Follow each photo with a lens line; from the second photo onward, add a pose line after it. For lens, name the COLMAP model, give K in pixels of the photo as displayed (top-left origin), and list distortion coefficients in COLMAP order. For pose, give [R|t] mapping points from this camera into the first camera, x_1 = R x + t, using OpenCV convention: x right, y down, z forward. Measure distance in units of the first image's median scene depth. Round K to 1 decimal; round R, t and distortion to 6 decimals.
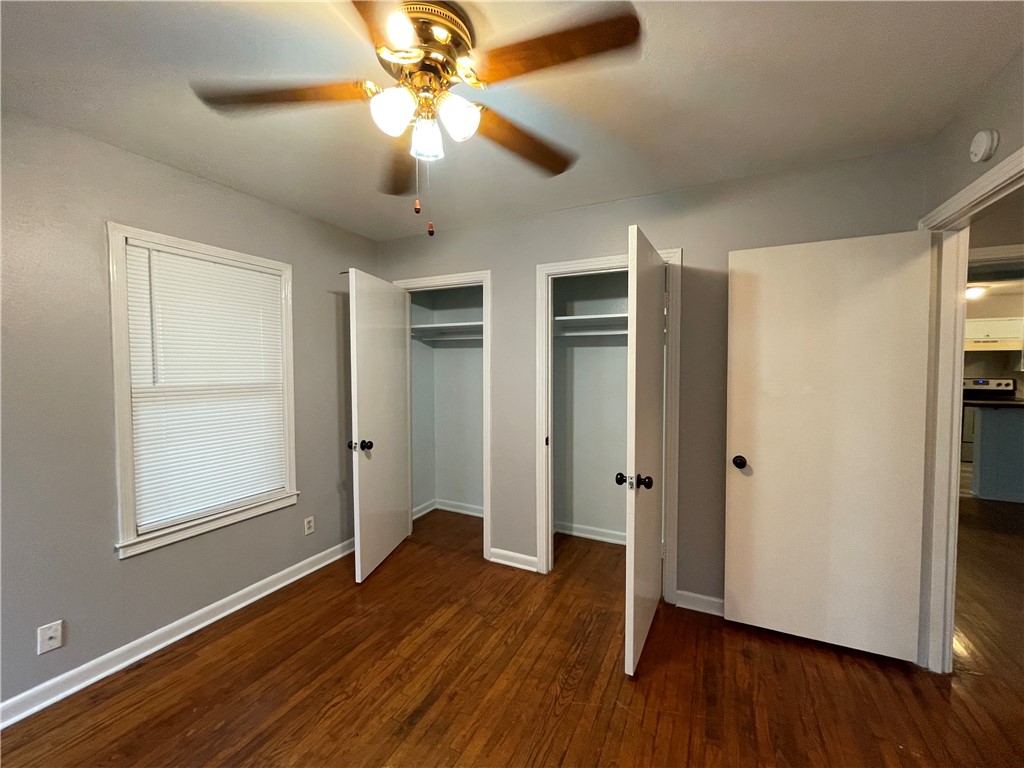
lens RADIAL K [[417.1, 0, 511.1], [0, 417.1, 381.9], [0, 0, 1]] dist [0.001142, -0.000584]
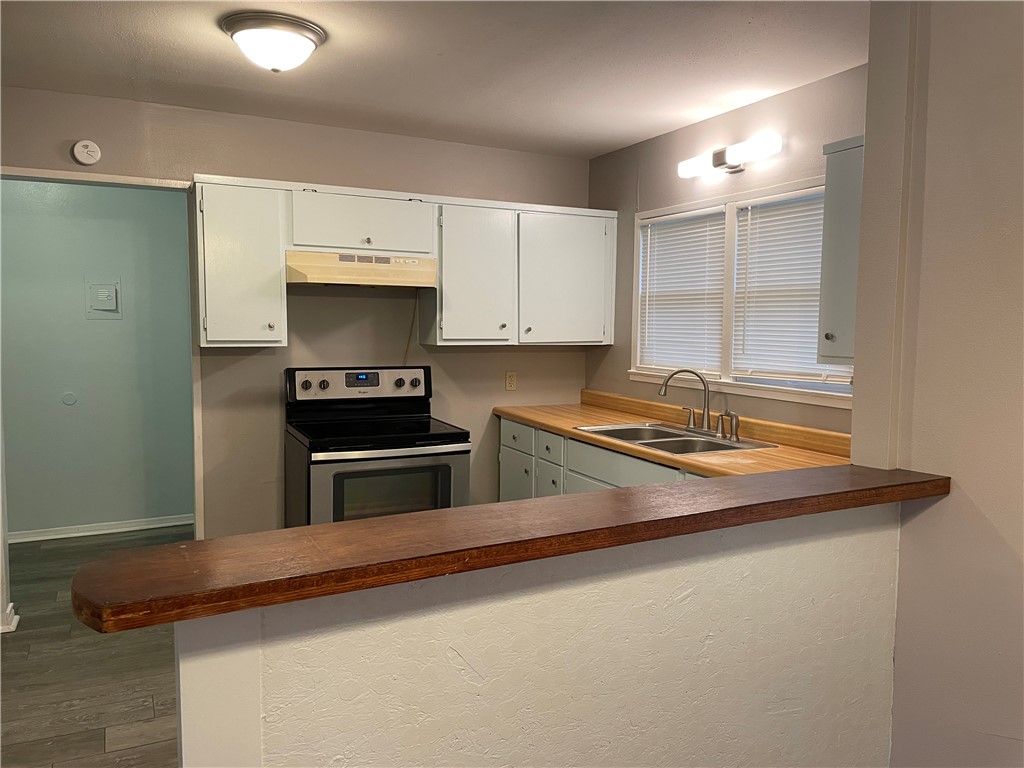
lens RADIAL K [[773.8, 0, 517.9], [0, 773.8, 388.9], [0, 0, 1]] dist [0.095434, -0.112908]
pose [[0.605835, -0.061672, 0.793196, 0.706351], [0.021228, 0.997889, 0.061374, -0.027405], [-0.795307, -0.020345, 0.605865, 0.518025]]
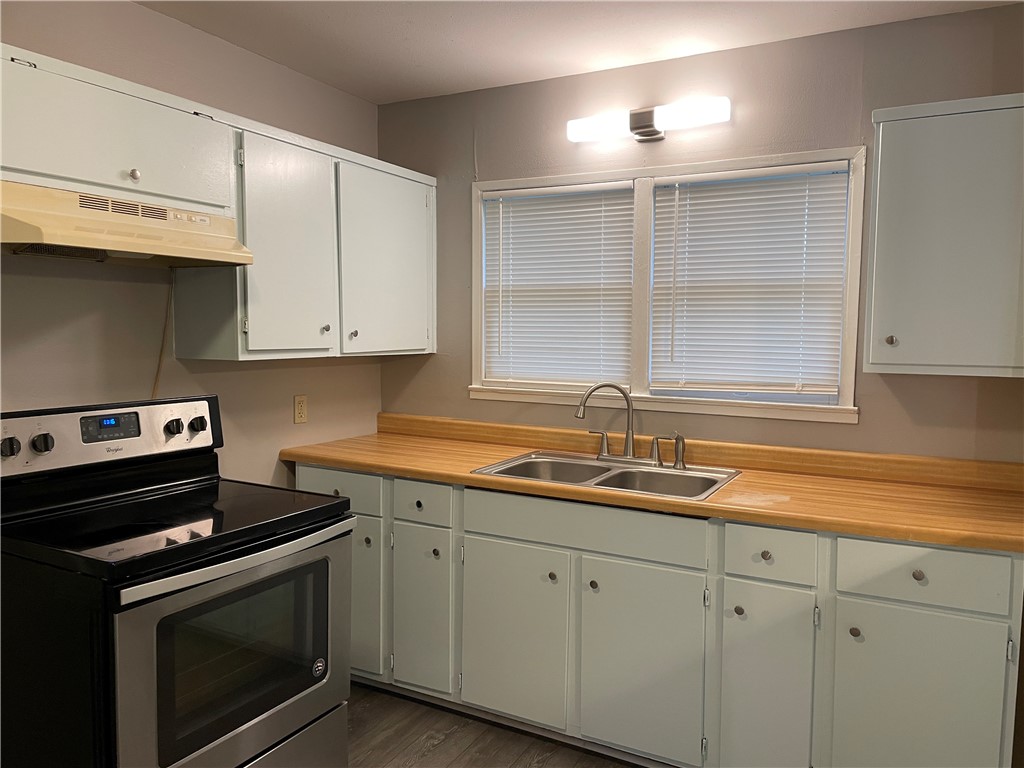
lens RADIAL K [[773.8, 0, 522.8], [0, 773.8, 387.1], [0, 0, 1]] dist [0.095434, -0.112908]
pose [[0.031593, -0.074788, 0.996699, 0.789040], [0.031796, 0.996767, 0.073786, -0.037171], [-0.998995, 0.029359, 0.033869, 0.814365]]
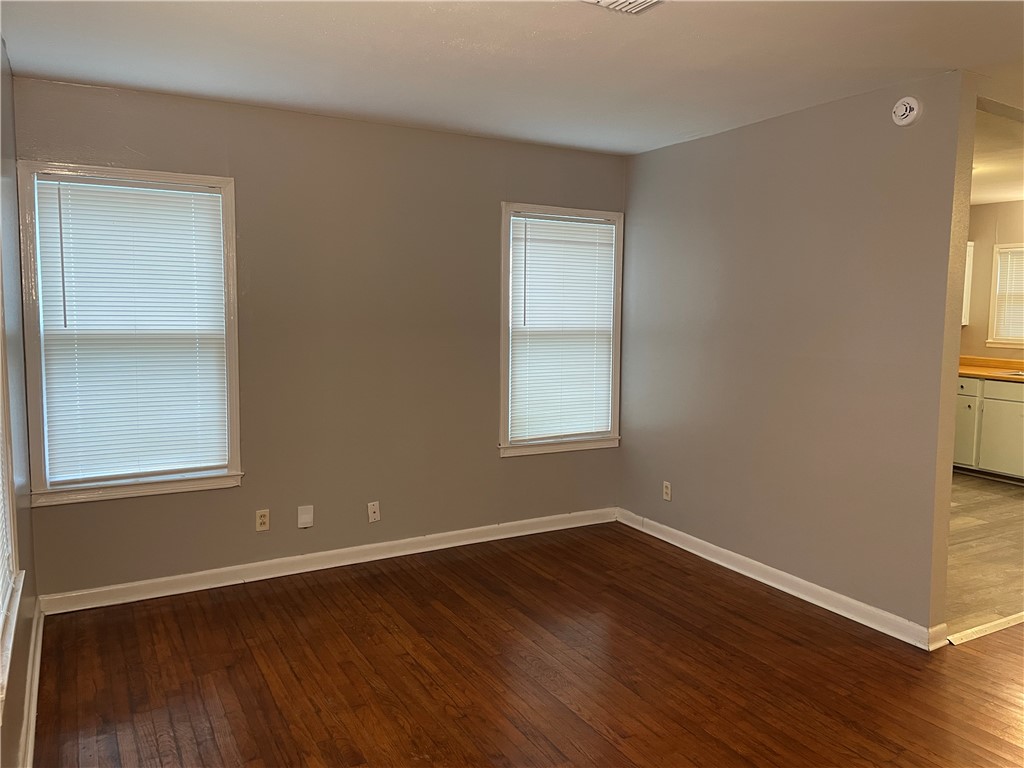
lens RADIAL K [[773.8, 0, 516.3], [0, 773.8, 381.3], [0, 0, 1]] dist [0.095434, -0.112908]
pose [[0.566030, -0.072353, 0.821203, -0.035070], [0.025741, 0.997207, 0.070118, -0.038768], [-0.823982, -0.018550, 0.566312, 0.780844]]
